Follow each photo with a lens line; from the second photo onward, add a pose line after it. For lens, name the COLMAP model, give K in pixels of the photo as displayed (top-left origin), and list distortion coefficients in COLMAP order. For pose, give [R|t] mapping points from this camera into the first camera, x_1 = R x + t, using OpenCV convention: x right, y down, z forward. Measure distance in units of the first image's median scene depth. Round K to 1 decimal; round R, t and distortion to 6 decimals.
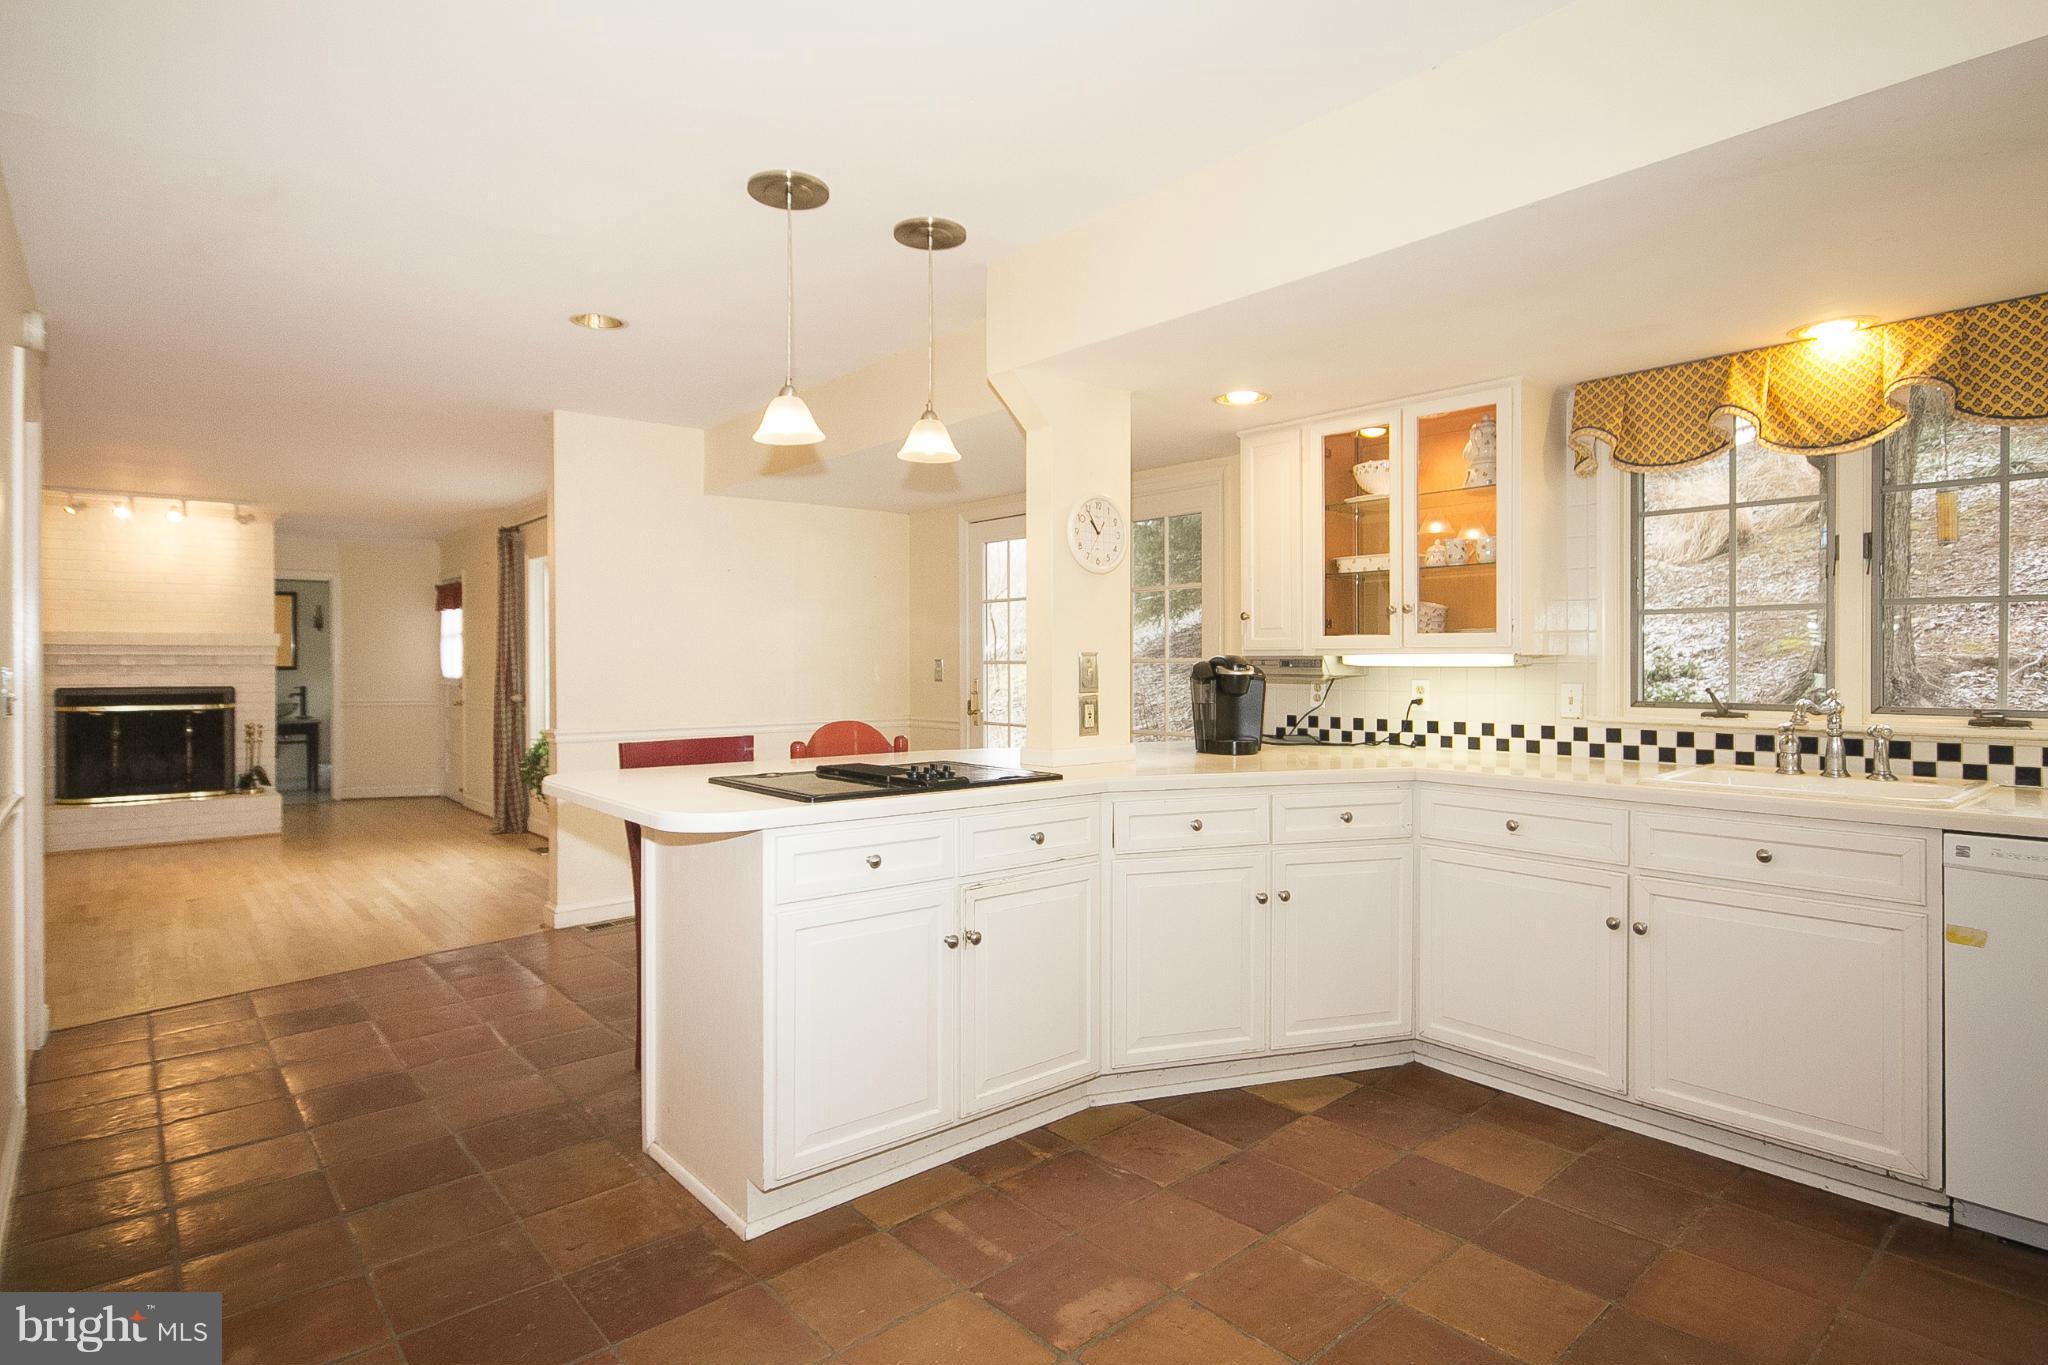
lens RADIAL K [[1098.3, 0, 1027.7], [0, 1098.3, 683.2], [0, 0, 1]] dist [0.004120, 0.003434]
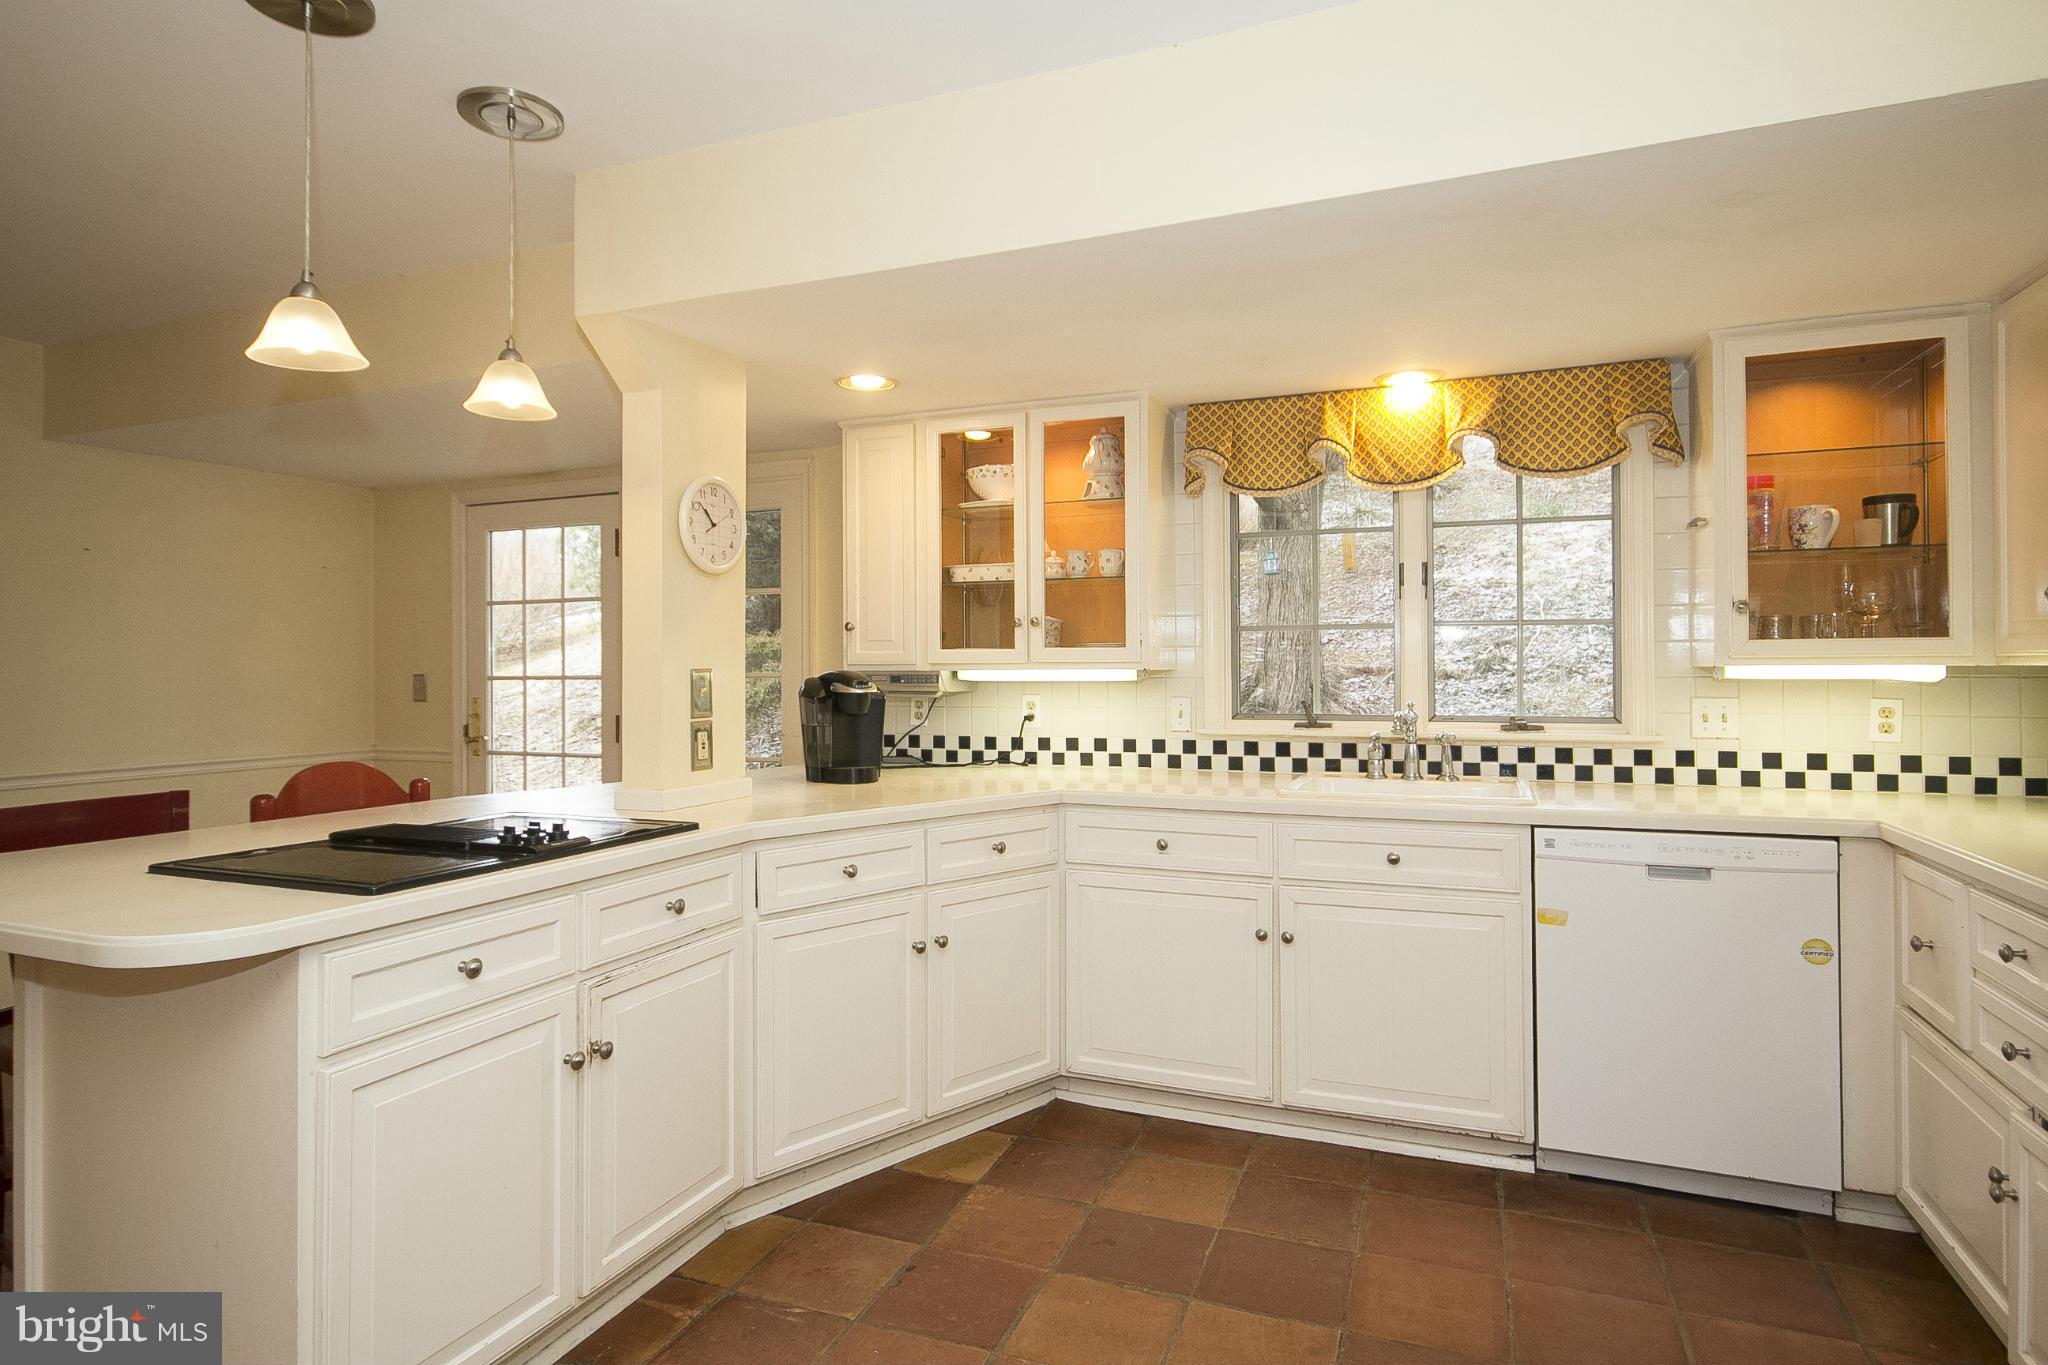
lens RADIAL K [[1122.7, 0, 1023.3], [0, 1122.7, 670.0], [0, 0, 1]] dist [0.001942, 0.002344]
pose [[0.888175, -0.003676, 0.459490, -0.125932], [0.012674, 0.999784, -0.016498, -0.010971], [-0.459330, 0.020477, 0.888029, 0.154703]]
